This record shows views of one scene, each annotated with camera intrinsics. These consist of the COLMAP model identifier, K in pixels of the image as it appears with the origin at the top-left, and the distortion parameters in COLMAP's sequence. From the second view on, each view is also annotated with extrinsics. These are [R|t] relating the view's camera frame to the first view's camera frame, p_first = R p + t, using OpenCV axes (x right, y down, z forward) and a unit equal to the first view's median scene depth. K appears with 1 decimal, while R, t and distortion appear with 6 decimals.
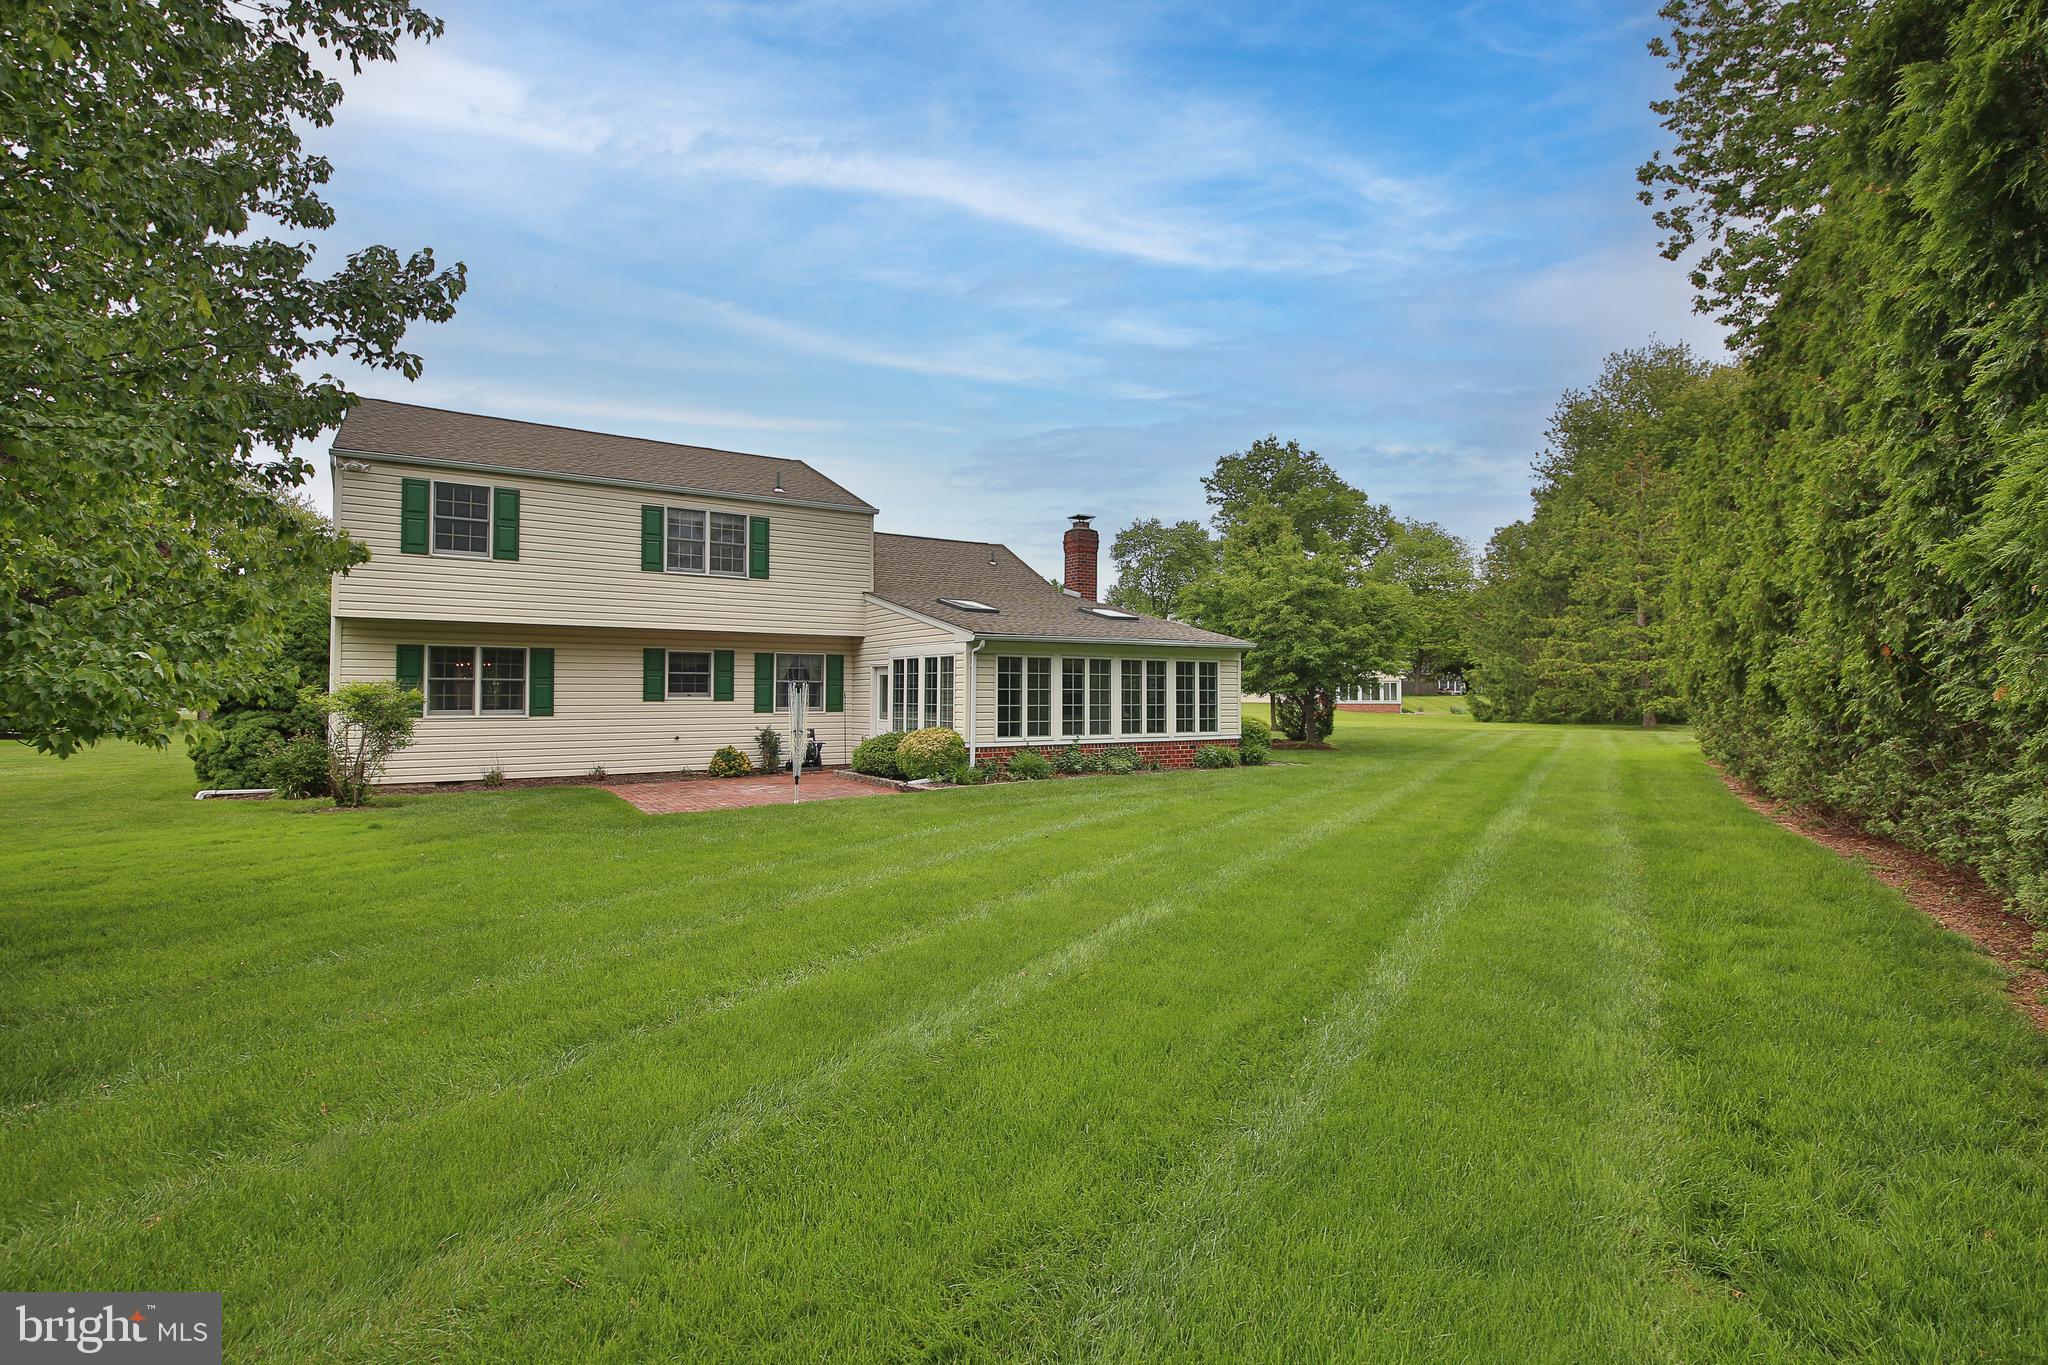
lens RADIAL K [[945.1, 0, 1024.0], [0, 945.1, 682.5], [0, 0, 1]] dist [0.033925, -0.013766]
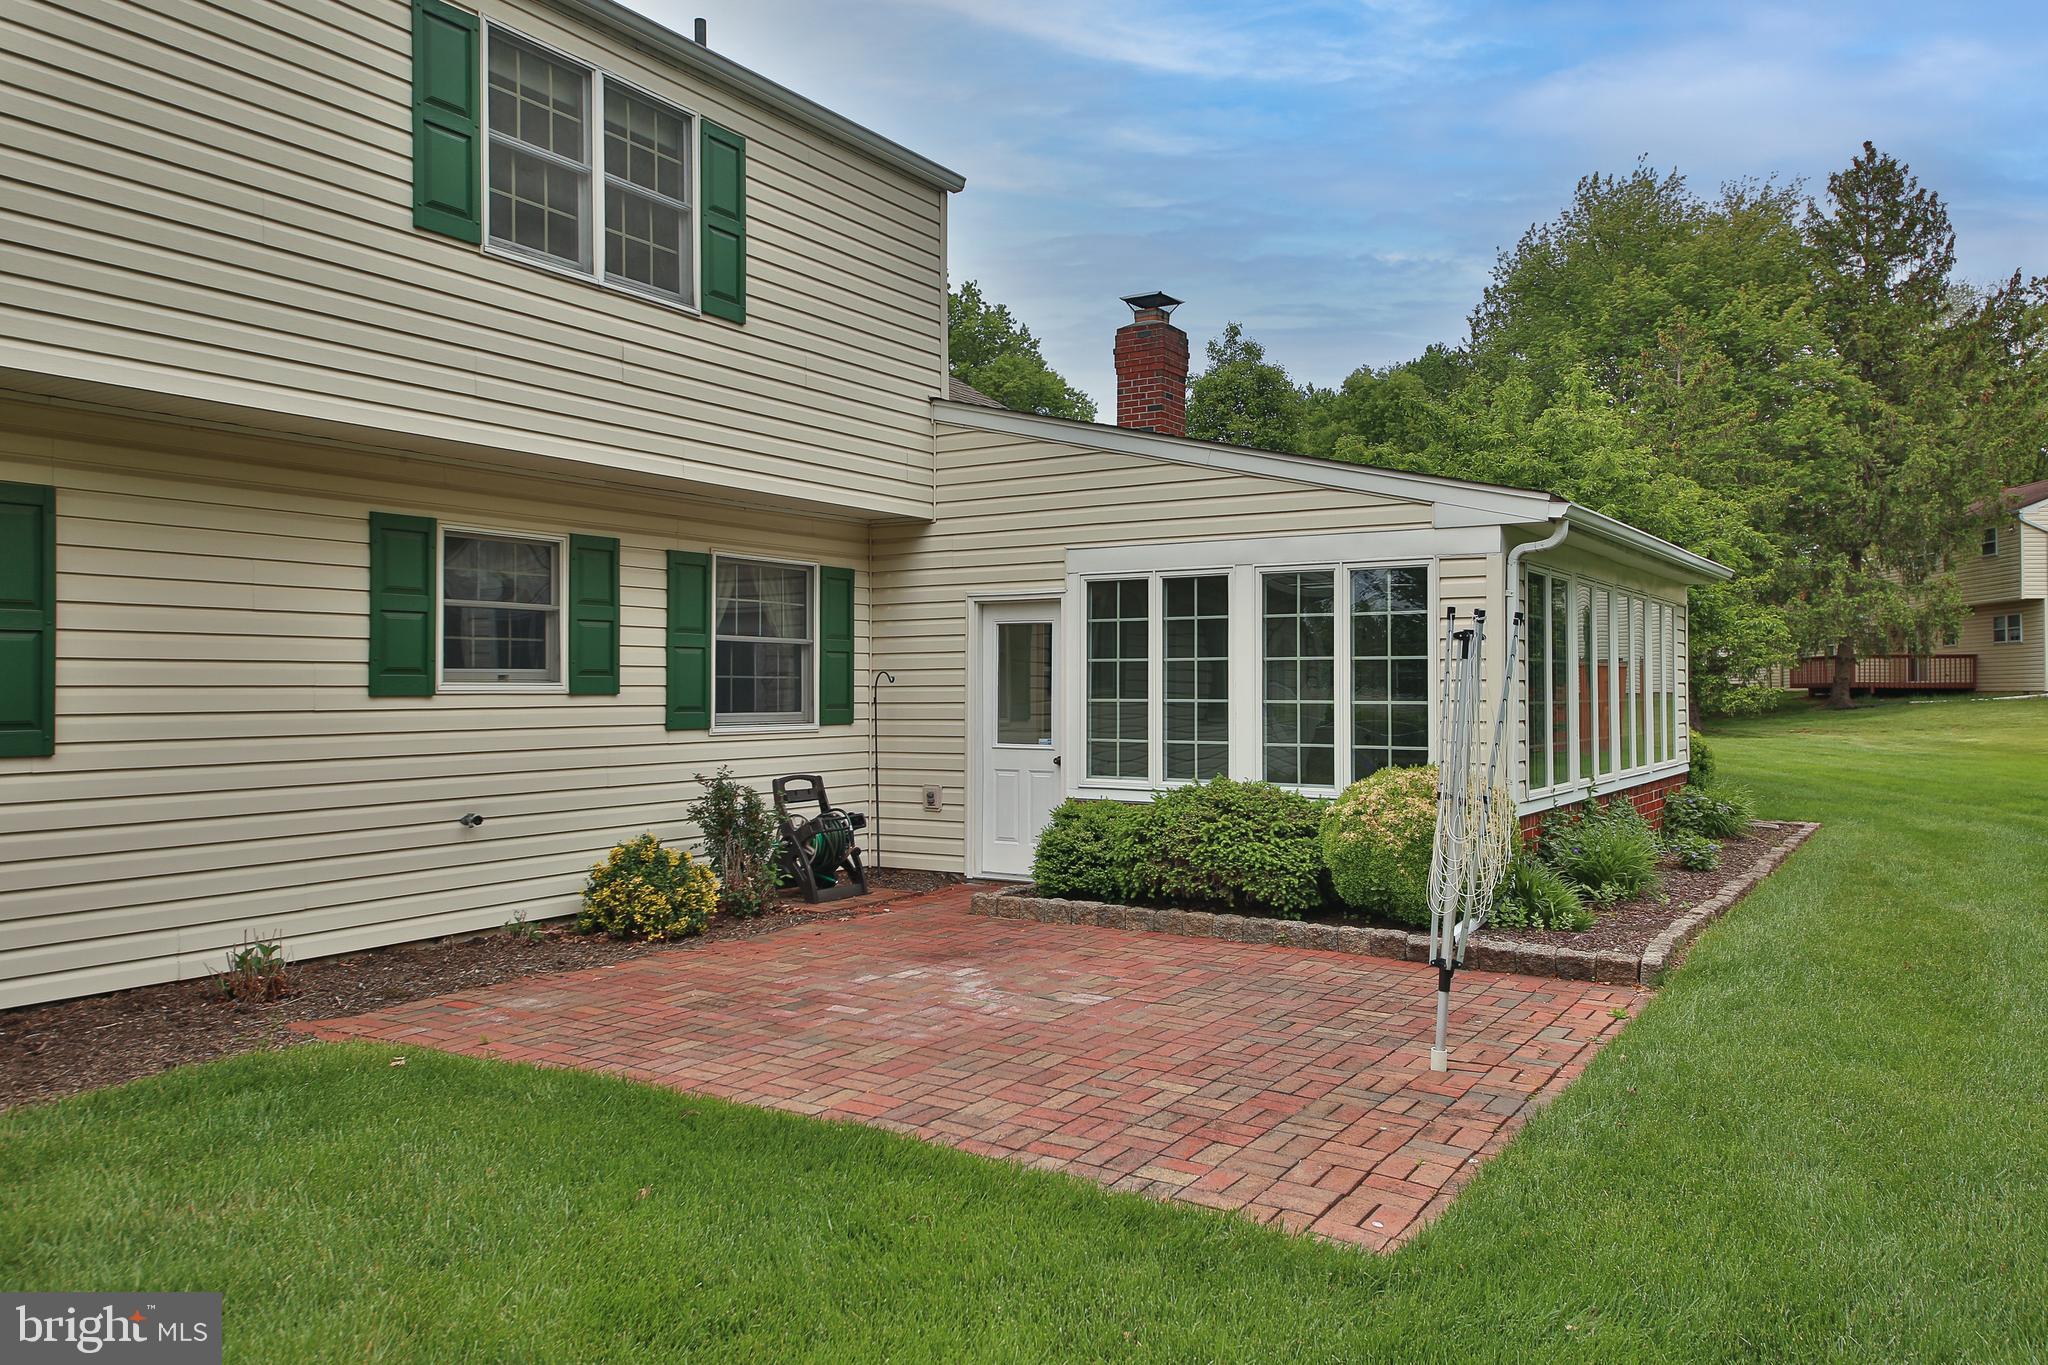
lens RADIAL K [[1463.3, 0, 1030.8], [0, 1463.3, 663.2], [0, 0, 1]] dist [0.070736, -0.000083]
pose [[0.909476, 0.004633, 0.415730, -0.410667], [-0.001663, 0.999970, -0.007504, 0.012720], [-0.415752, 0.006134, 0.909457, 0.514869]]
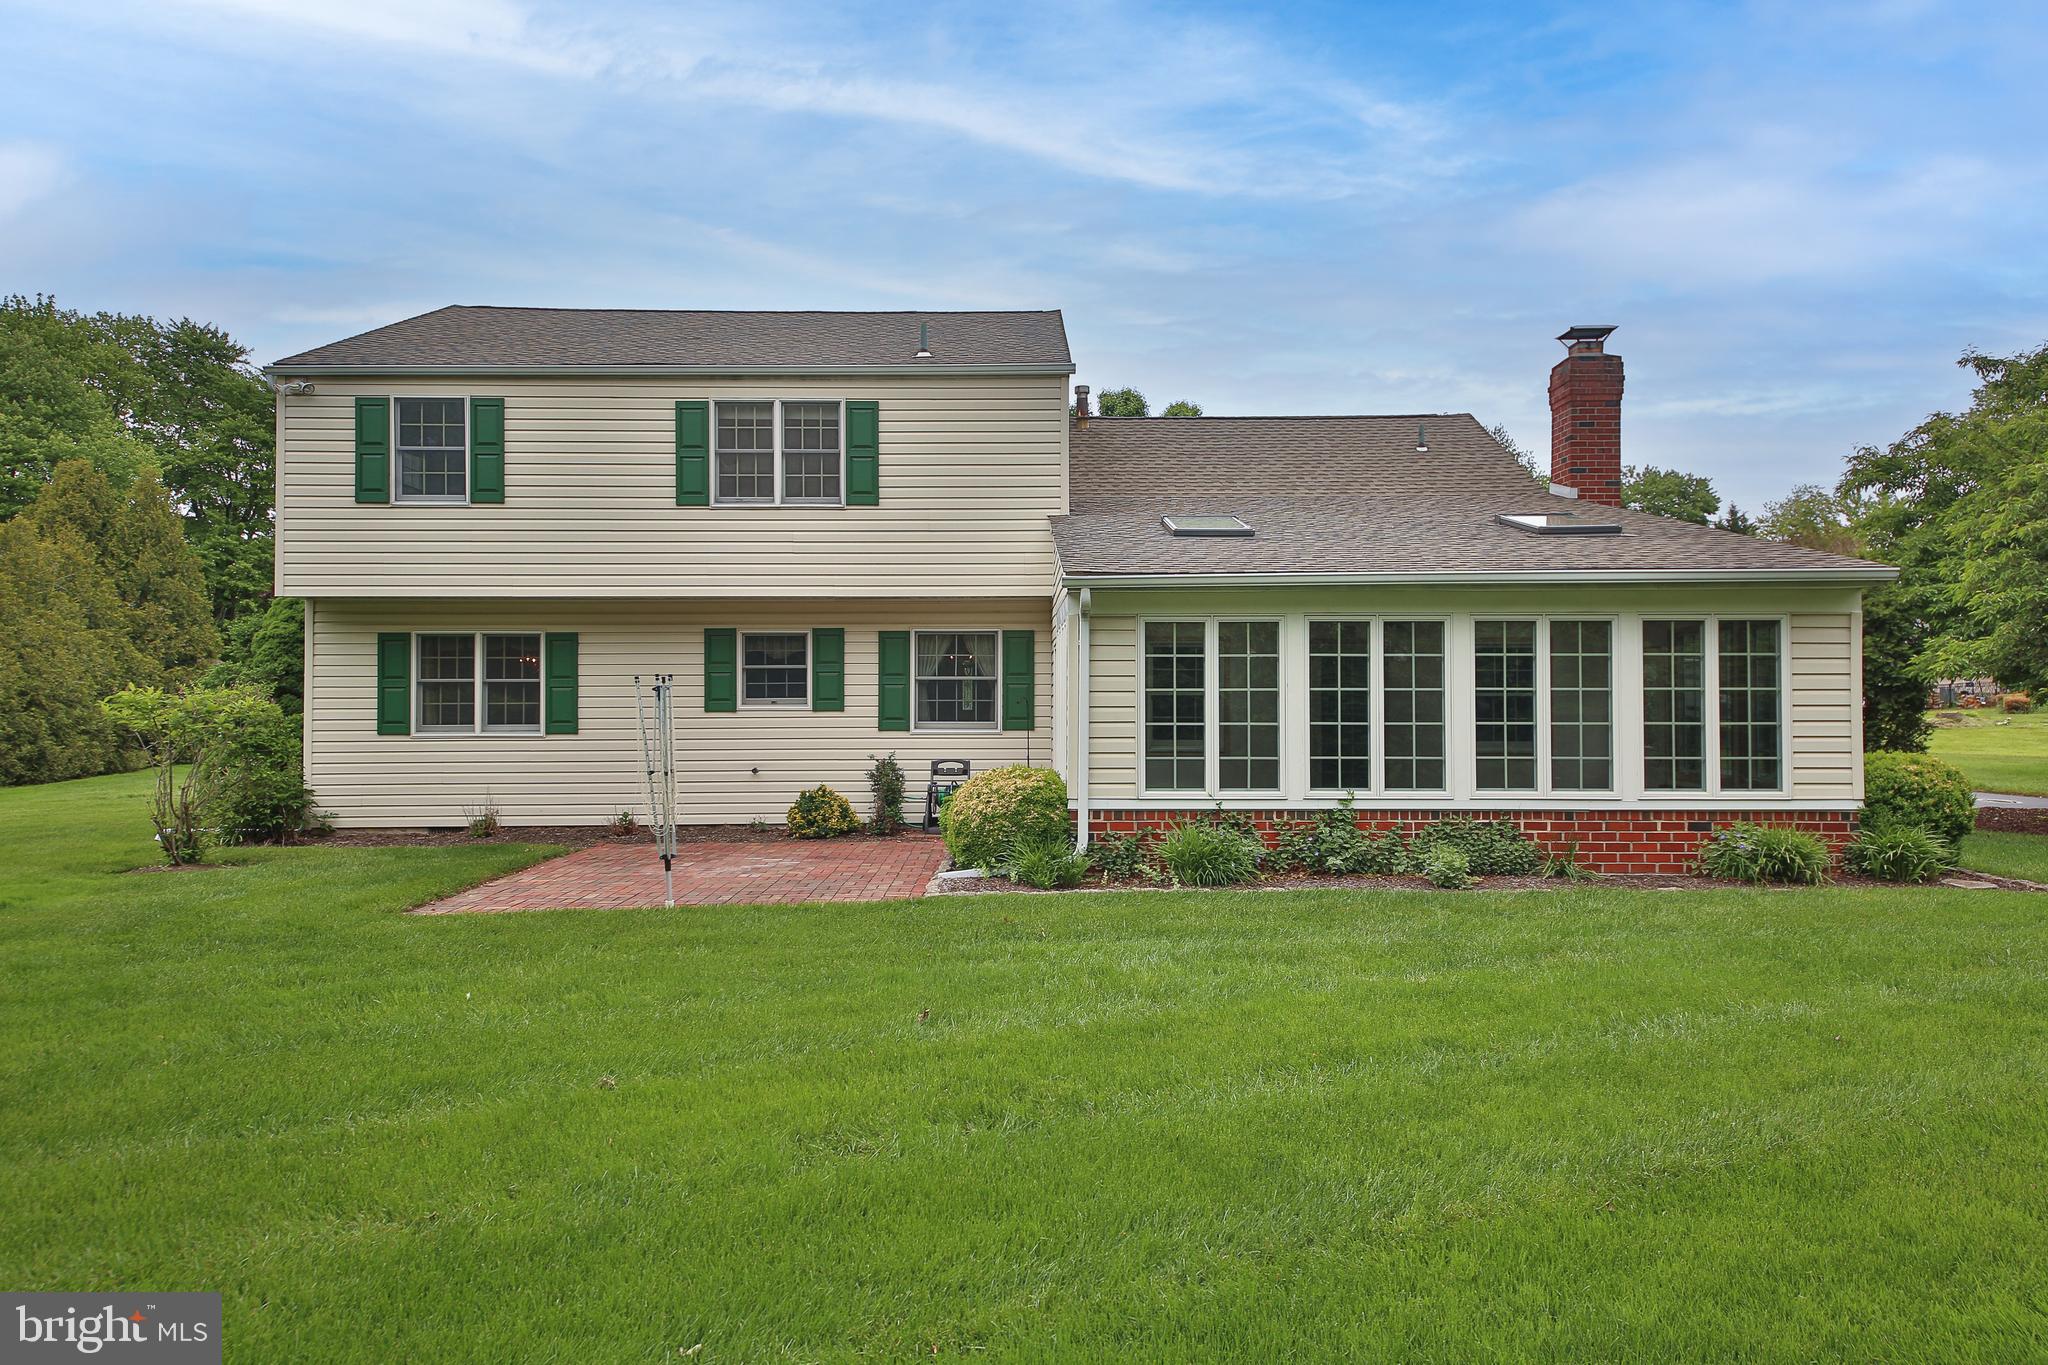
lens RADIAL K [[1319.4, 0, 1024.0], [0, 1319.4, 682.5], [0, 0, 1]] dist [0.054798, 0.000518]
pose [[0.841050, -0.009248, -0.540879, 0.263214], [0.010517, 0.999944, -0.000744, 0.003032], [0.540855, -0.005062, 0.841100, 0.373025]]
